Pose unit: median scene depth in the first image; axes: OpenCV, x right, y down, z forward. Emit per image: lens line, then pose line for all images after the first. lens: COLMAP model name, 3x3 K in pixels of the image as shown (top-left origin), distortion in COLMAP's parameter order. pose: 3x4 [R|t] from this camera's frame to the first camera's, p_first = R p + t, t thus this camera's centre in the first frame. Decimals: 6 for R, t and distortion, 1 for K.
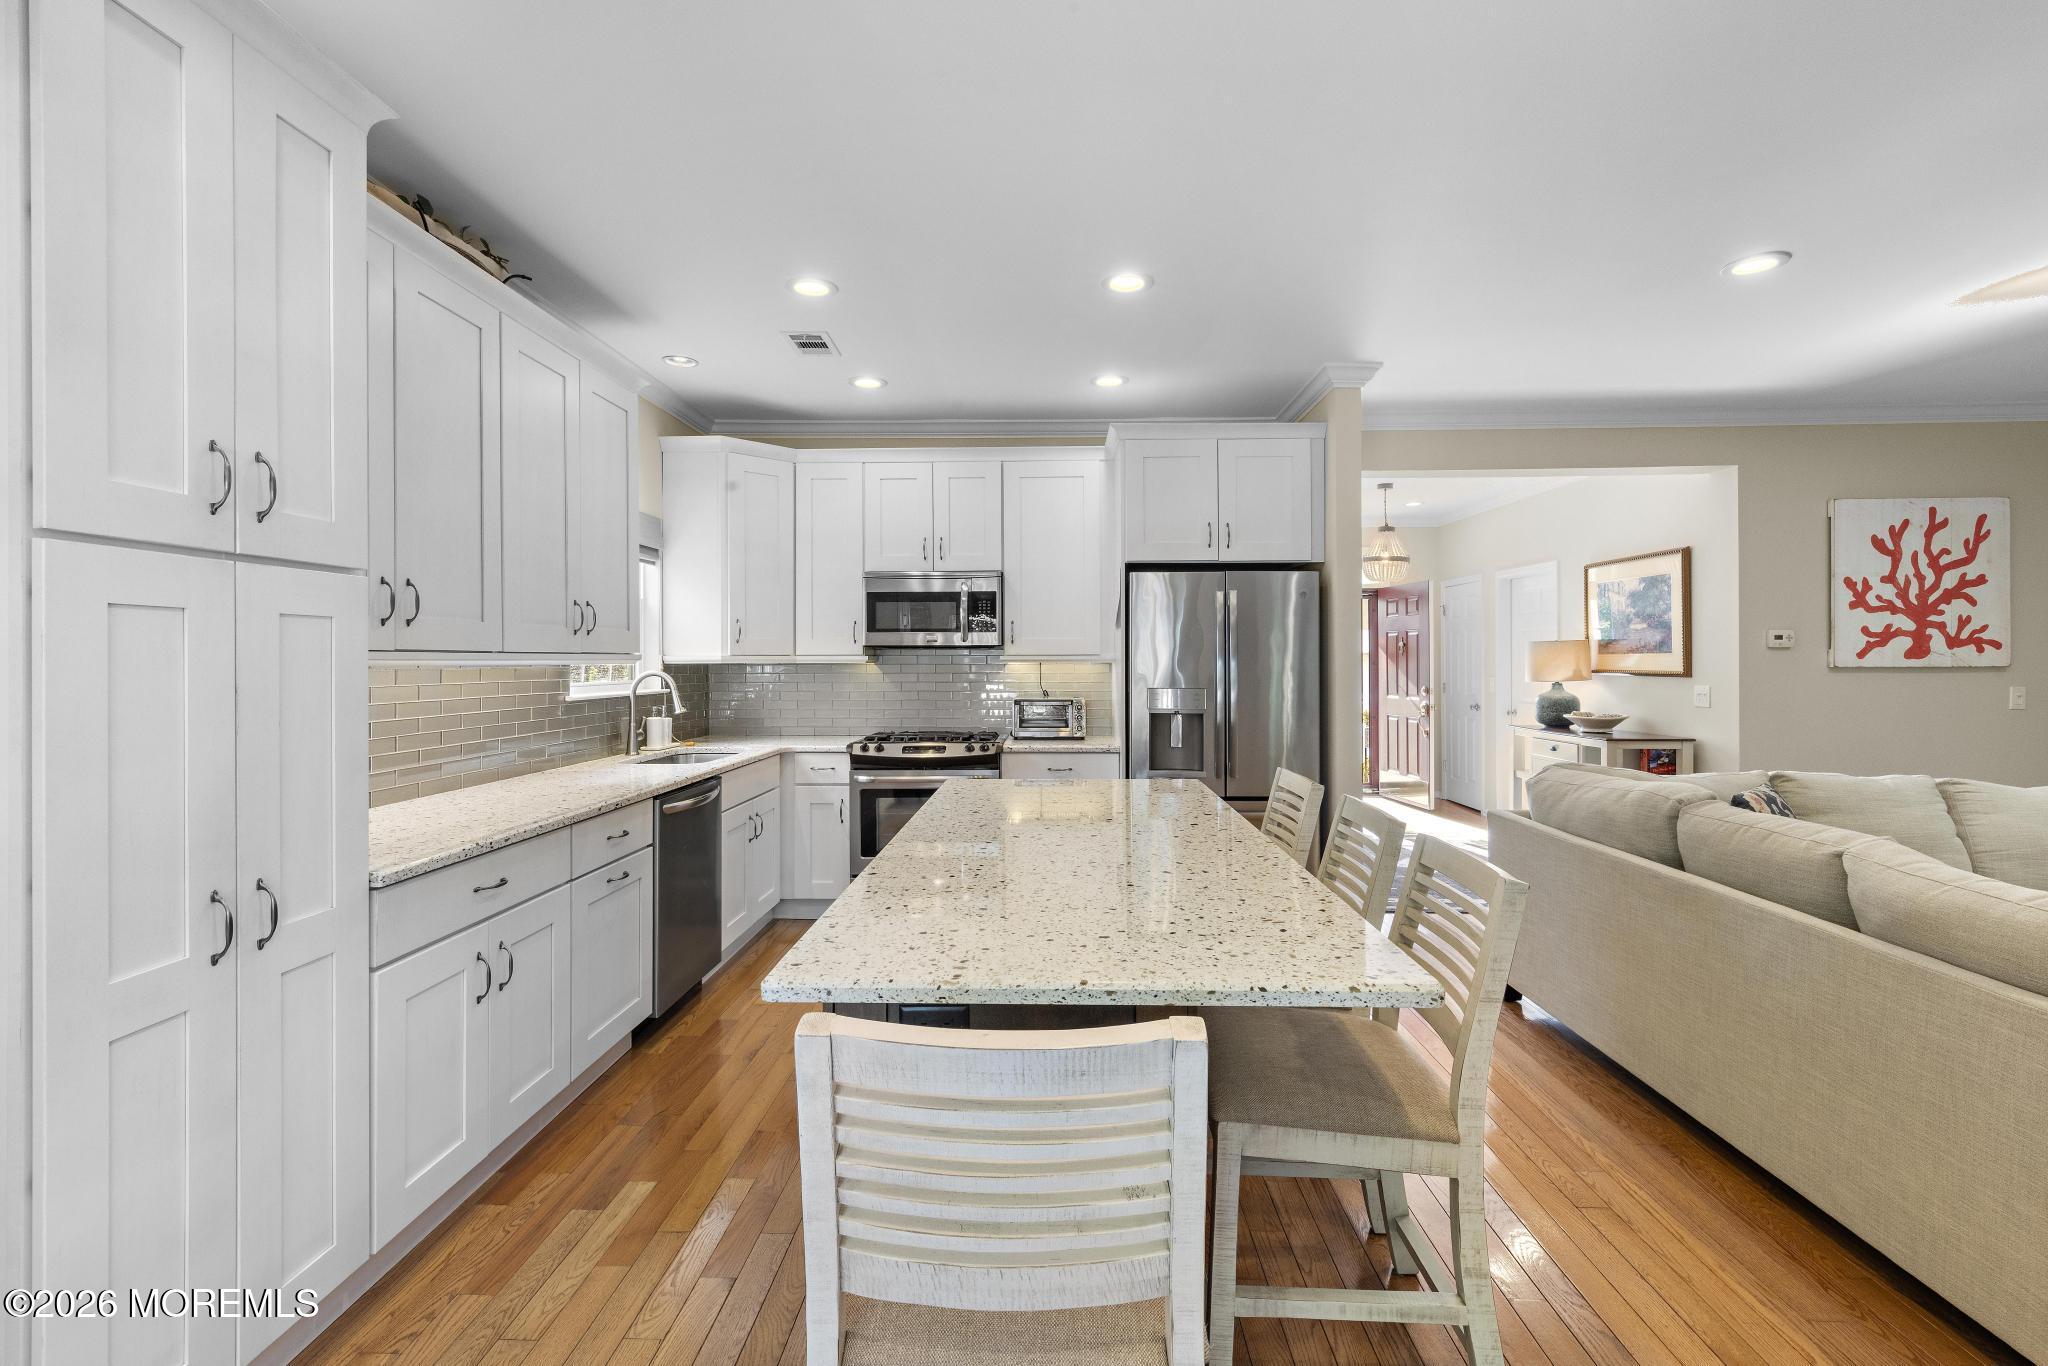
lens RADIAL K [[905.5, 0, 1021.5], [0, 905.5, 656.7], [0, 0, 1]] dist [0.004138, 0.000154]
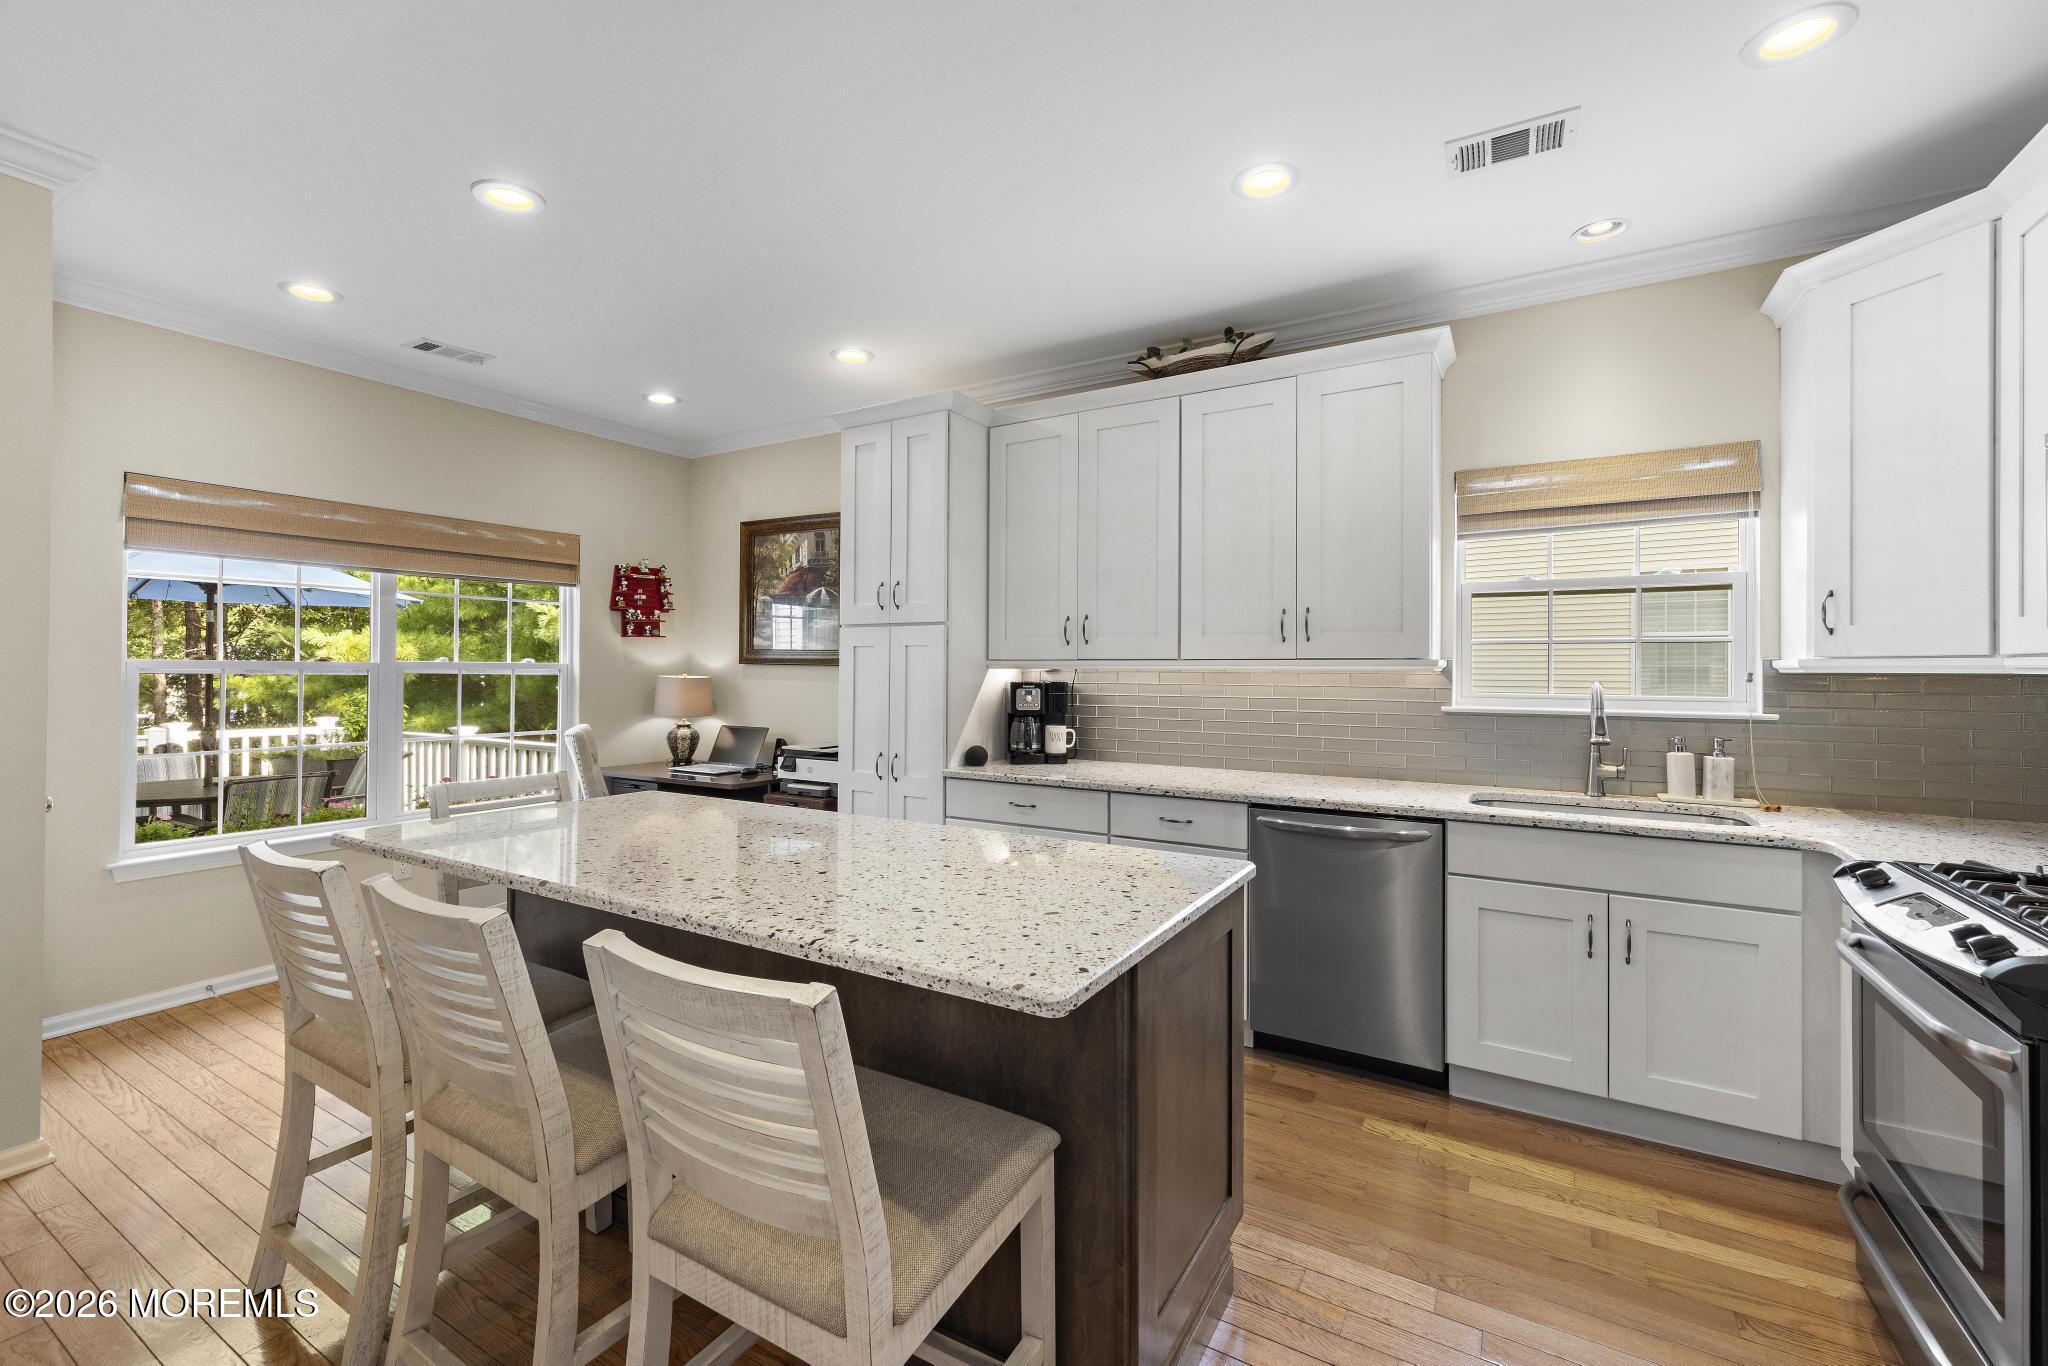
lens RADIAL K [[852.3, 0, 1029.1], [0, 852.3, 663.2], [0, 0, 1]] dist [0.003737, 0.000613]
pose [[-0.474467, -0.005109, -0.880259, 0.342454], [0.001306, 0.999978, -0.006508, 0.004507], [0.880273, -0.004238, -0.474449, 0.795986]]
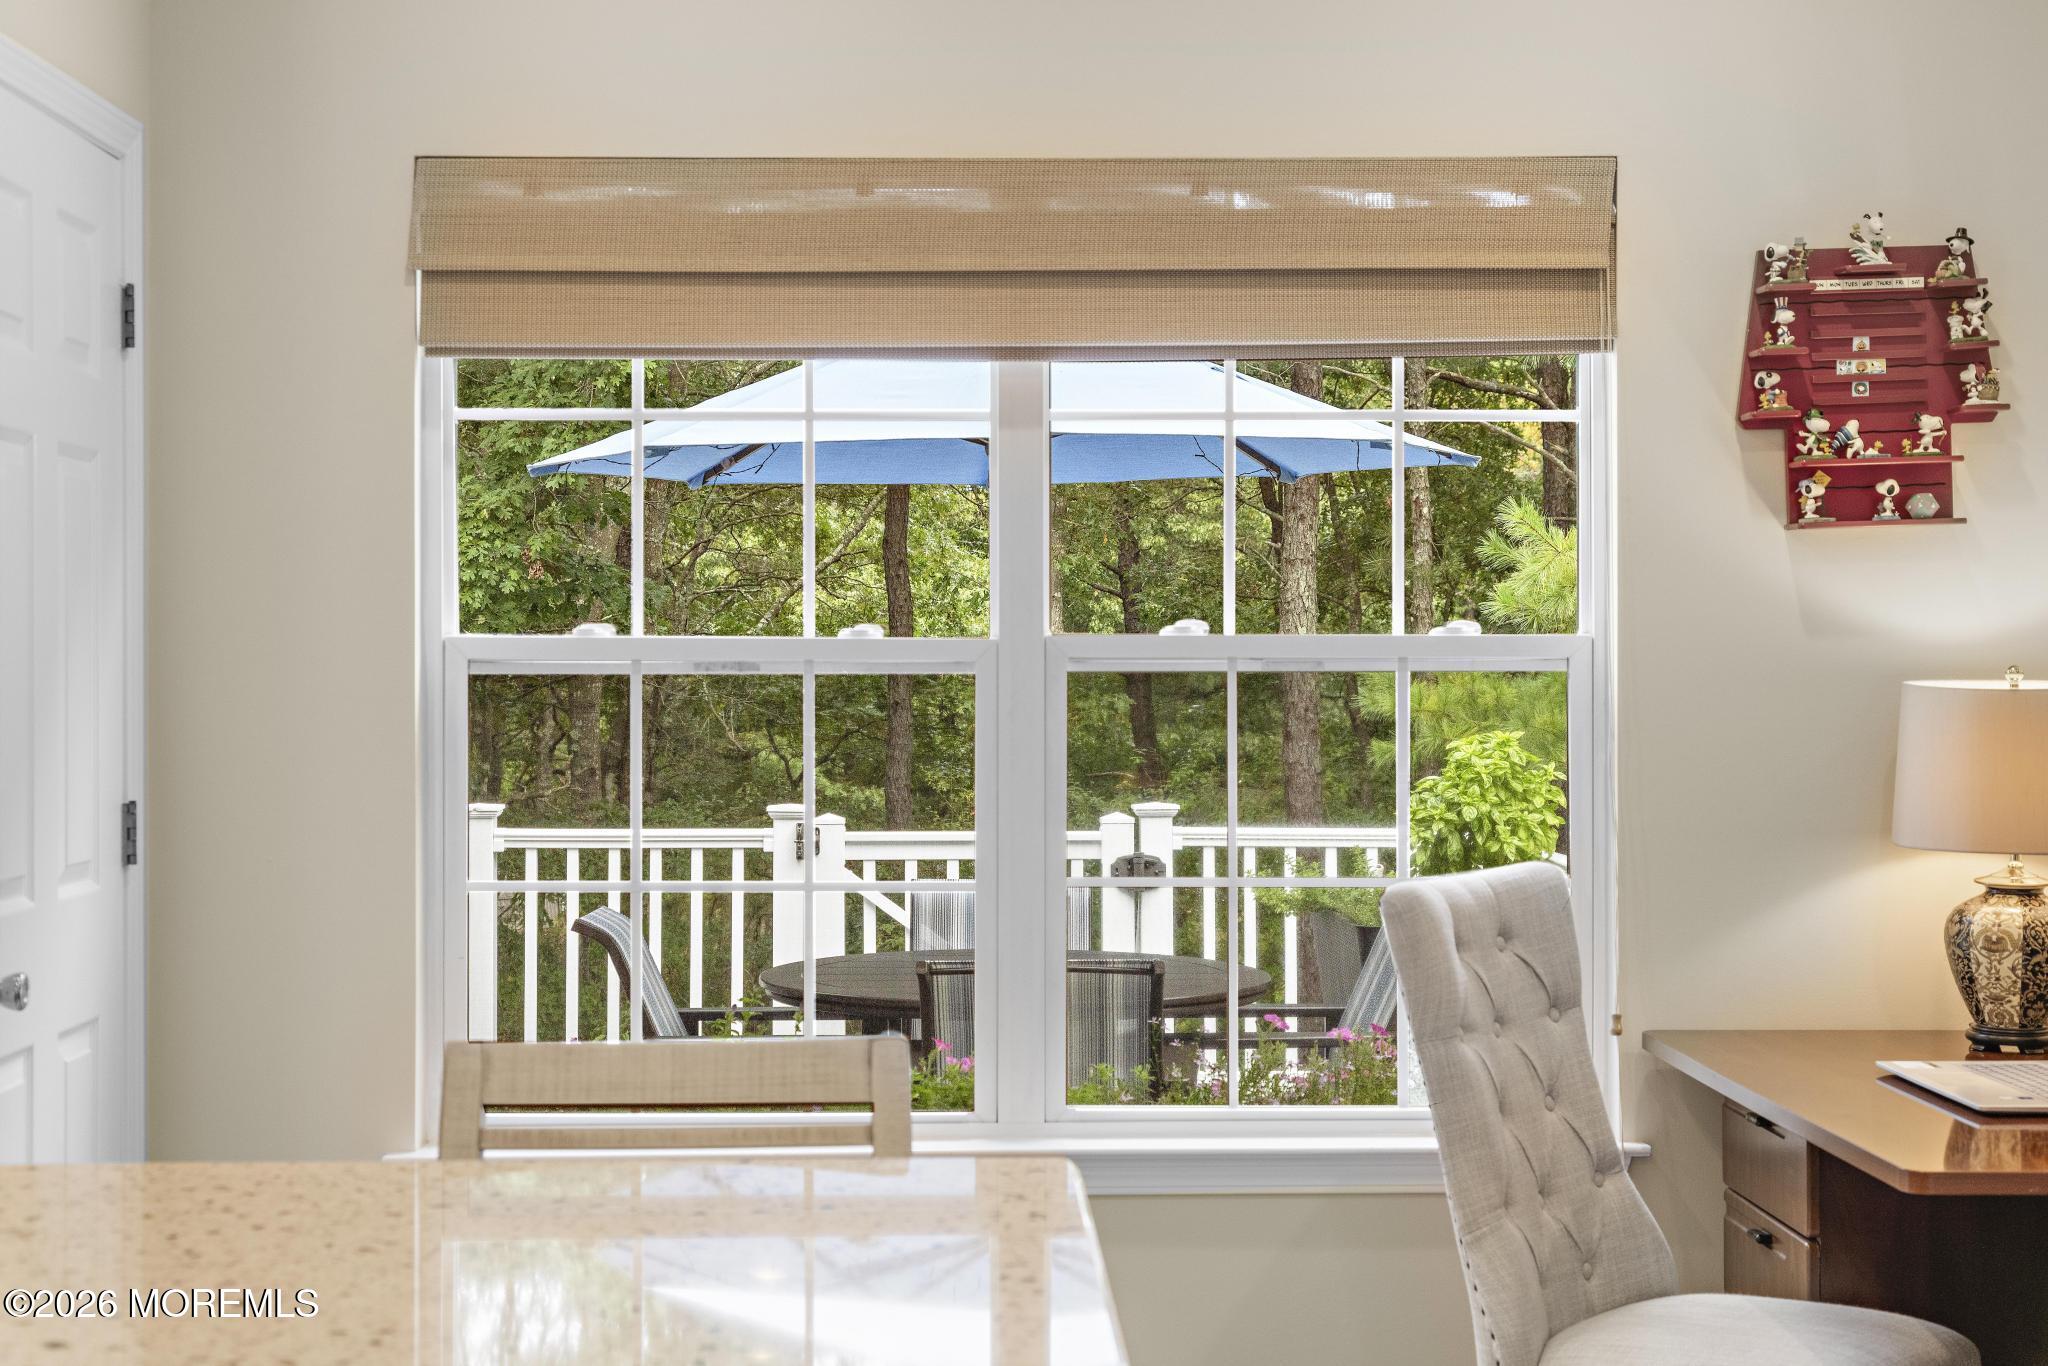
lens RADIAL K [[3055.4, 0, 1024.0], [0, 3055.4, 683.0], [0, 0, 1]] dist [0.020238, 0.001247]
pose [[-0.997840, 0.005761, -0.065443, -0.029261], [0.005384, 0.999968, 0.005943, 0.006086], [0.065475, 0.005578, -0.997839, 0.803830]]
